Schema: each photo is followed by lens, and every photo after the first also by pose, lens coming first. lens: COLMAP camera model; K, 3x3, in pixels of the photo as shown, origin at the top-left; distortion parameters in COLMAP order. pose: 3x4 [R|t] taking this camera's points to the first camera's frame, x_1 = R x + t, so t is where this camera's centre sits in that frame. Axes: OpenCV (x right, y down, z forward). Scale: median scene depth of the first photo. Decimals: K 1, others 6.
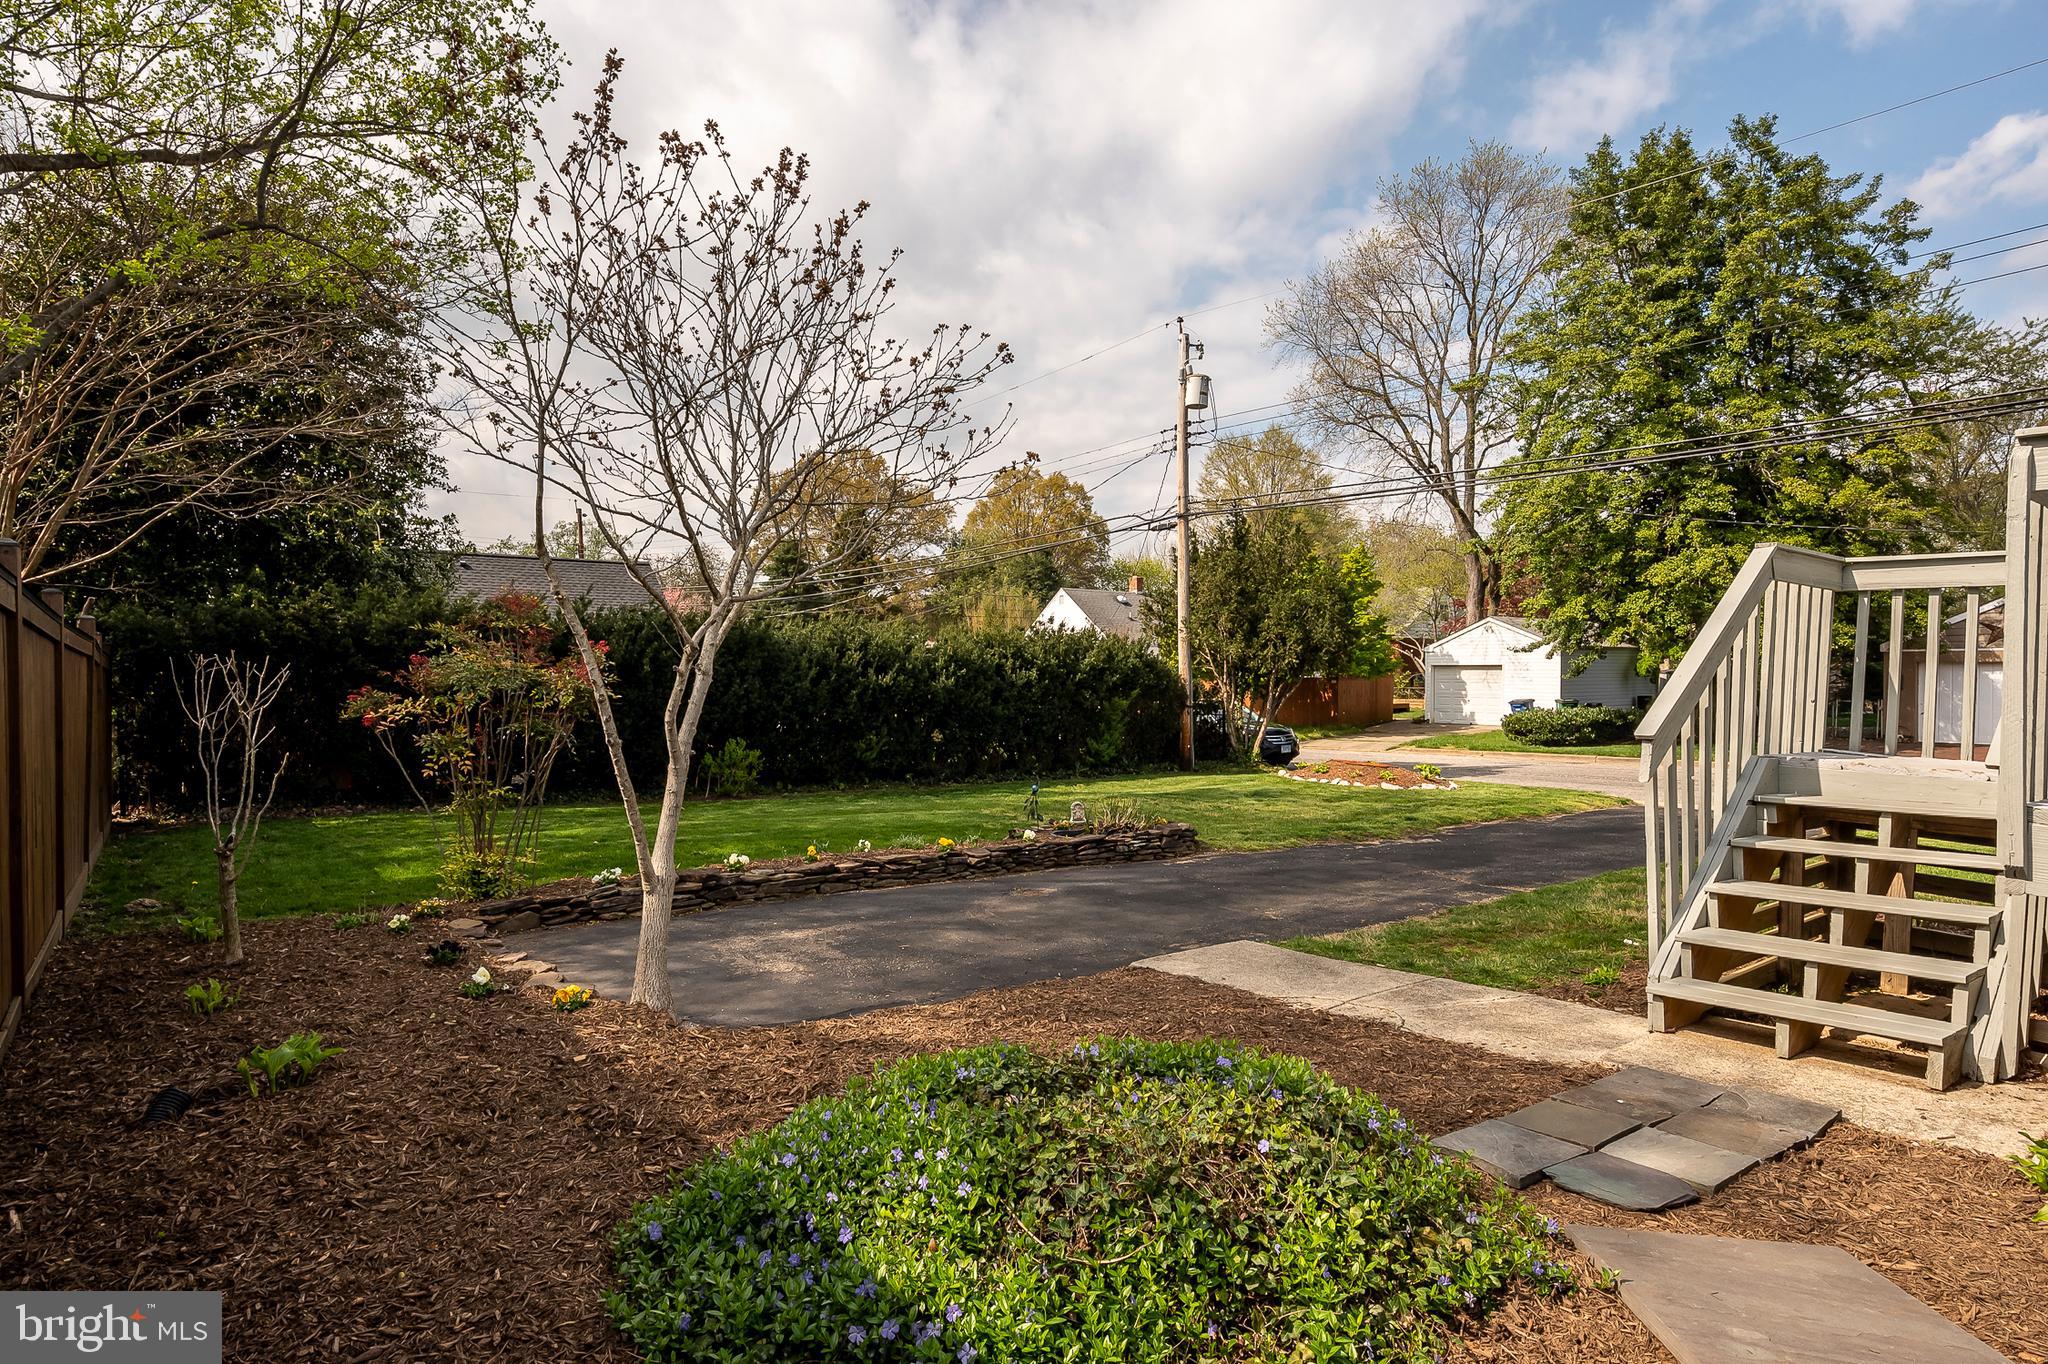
lens RADIAL K [[1097.2, 0, 1018.7], [0, 1097.2, 685.3], [0, 0, 1]] dist [-0.004700, -0.001263]
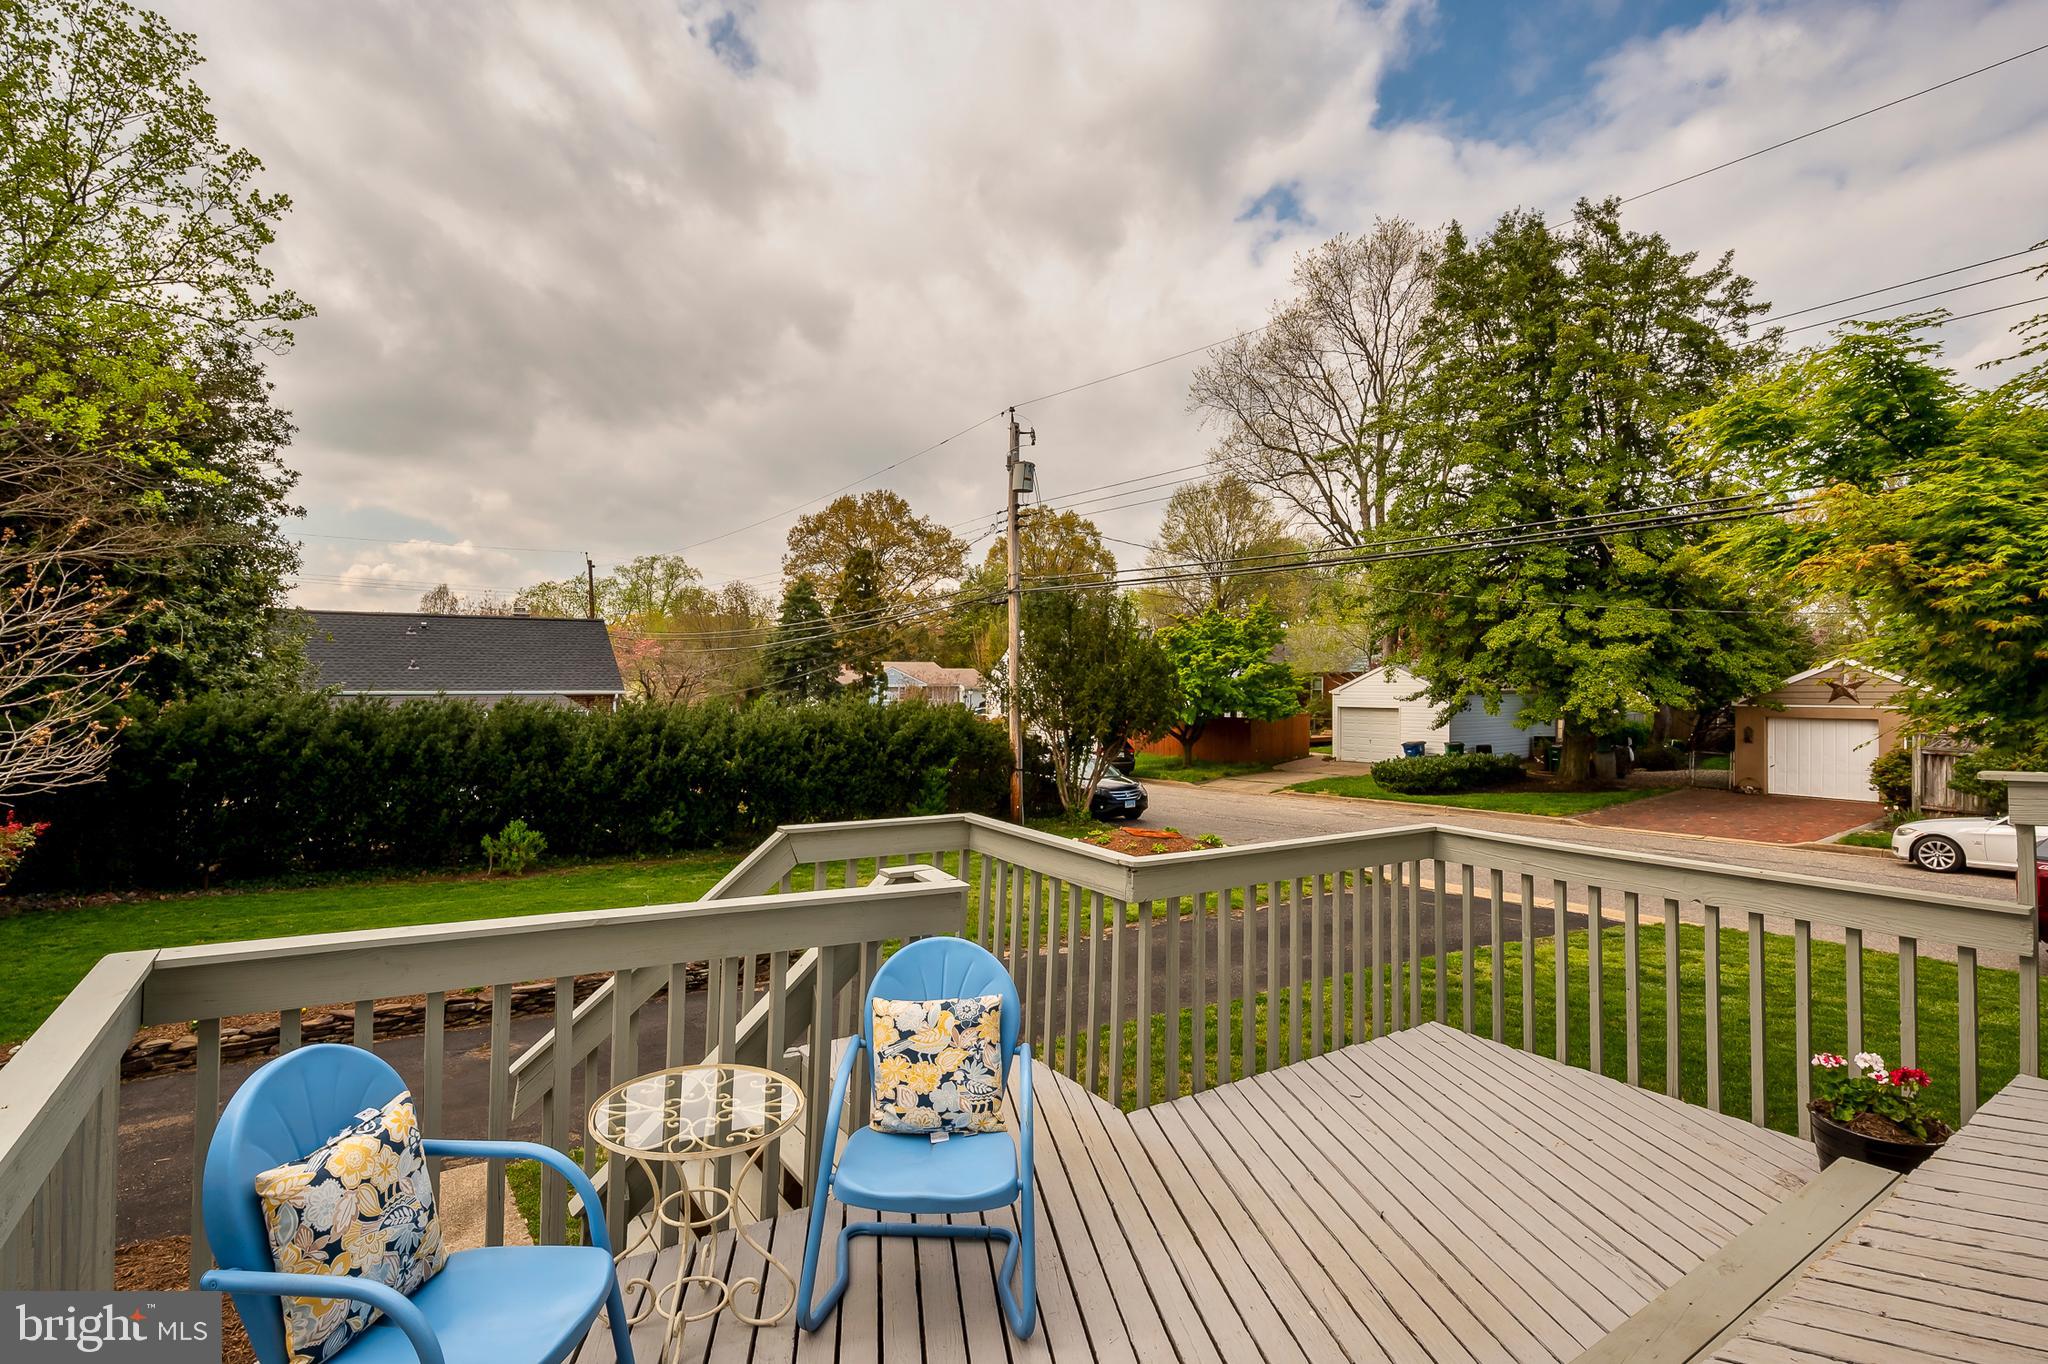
lens RADIAL K [[986.5, 0, 1019.1], [0, 986.5, 687.9], [0, 0, 1]] dist [-0.004244, -0.000078]
pose [[0.998652, 0.000405, -0.051903, 0.169365], [-0.000738, 0.999979, -0.006390, -0.044779], [0.051899, 0.006420, 0.998632, 0.030218]]
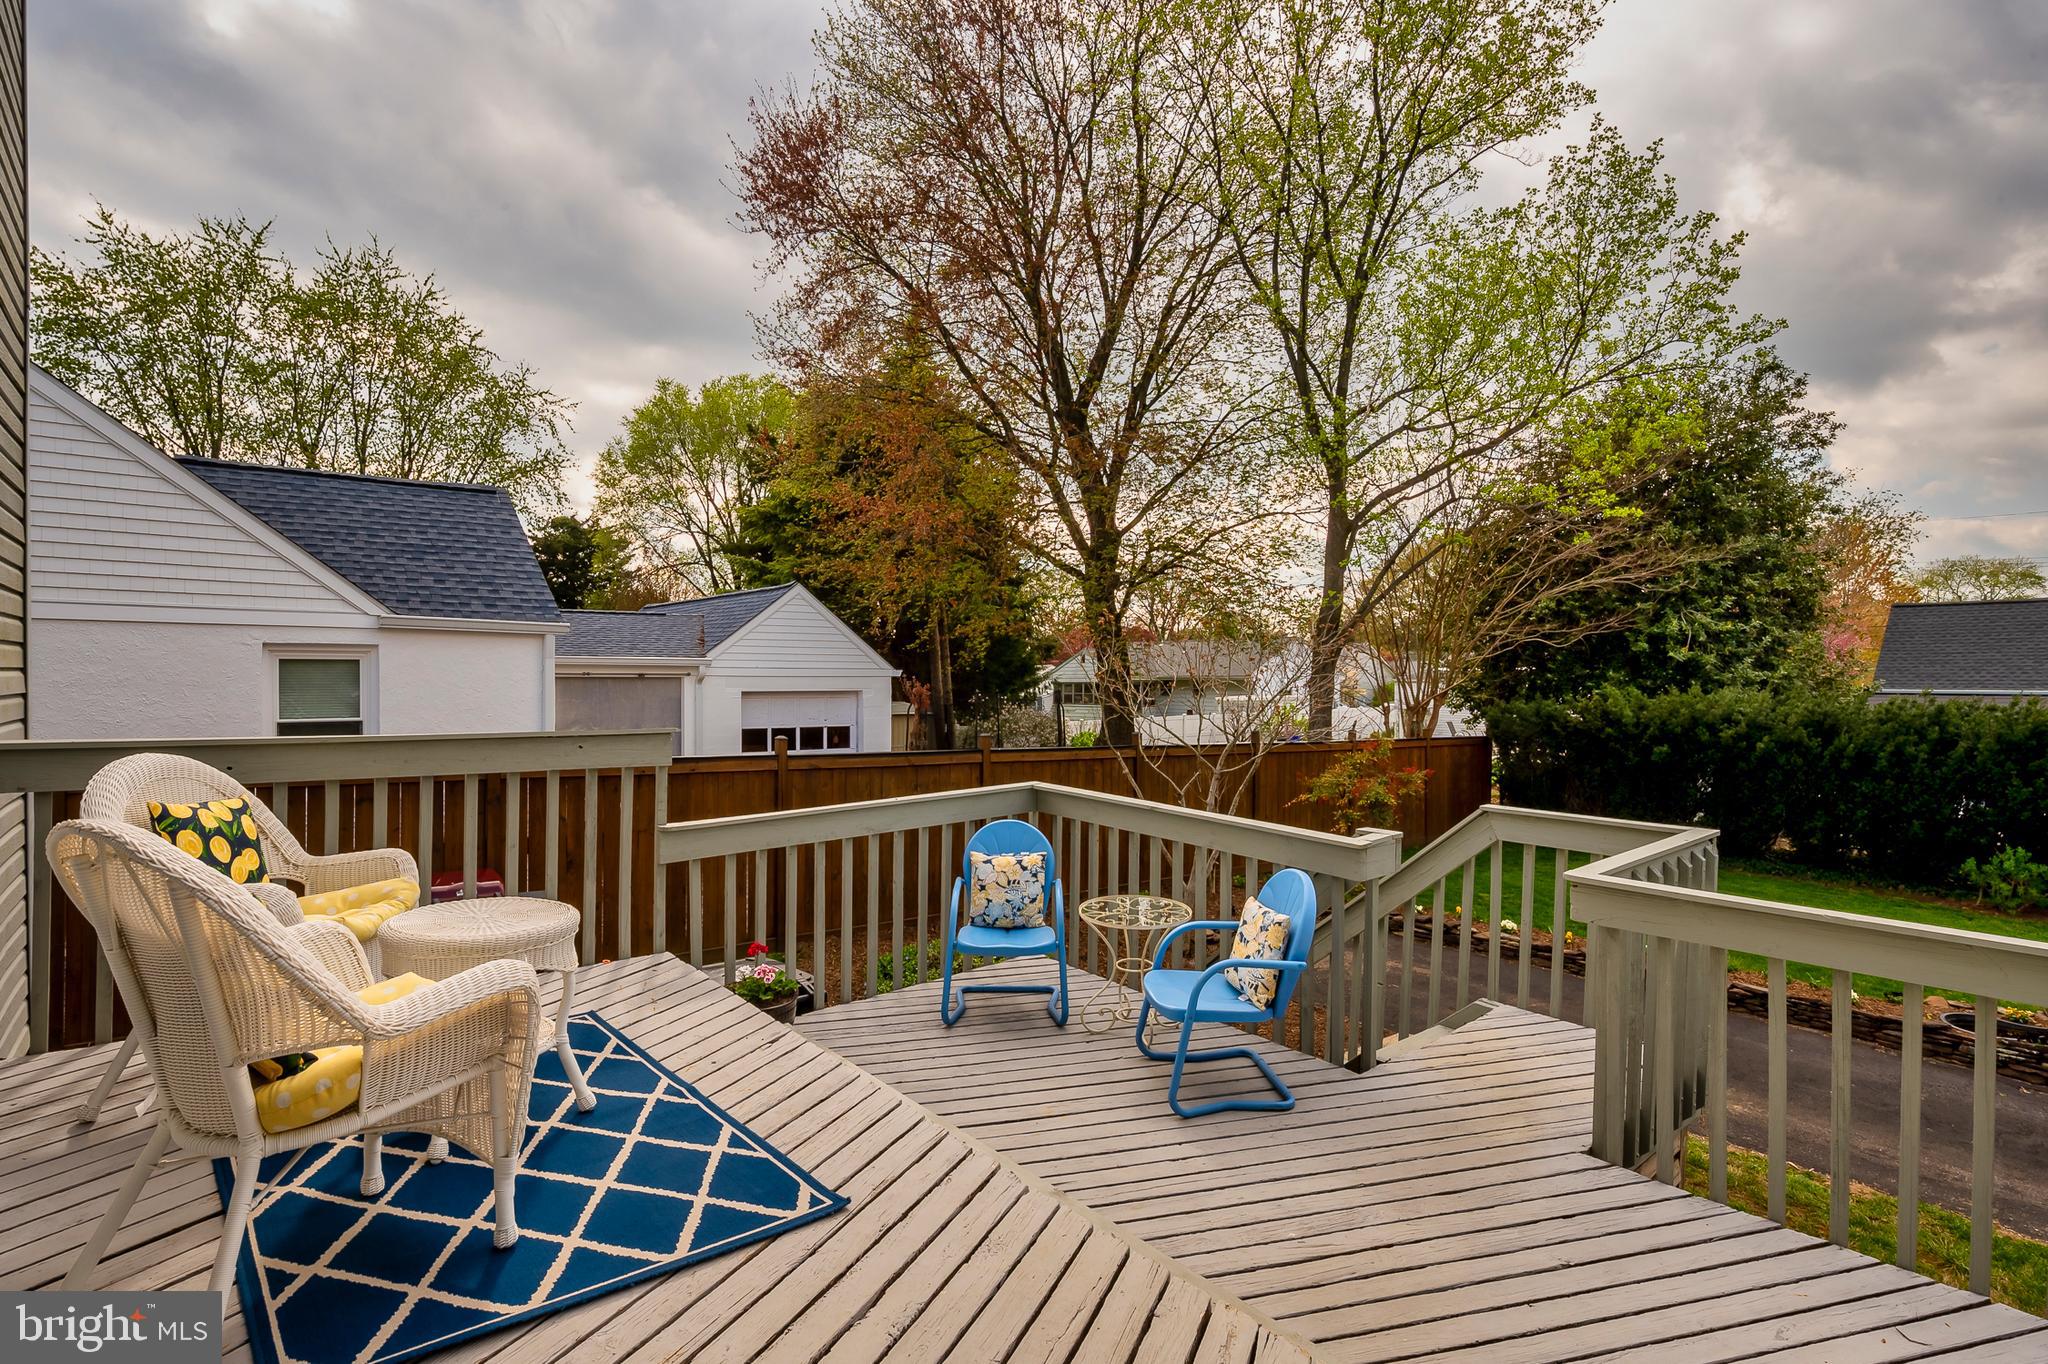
lens RADIAL K [[986.5, 0, 1017.2], [0, 986.5, 684.4], [0, 0, 1]] dist [-0.004244, -0.000078]
pose [[0.032730, 0.003932, -0.999457, 0.298942], [-0.010903, 0.999934, 0.003577, -0.045648], [0.999405, 0.010780, 0.032770, 0.092358]]
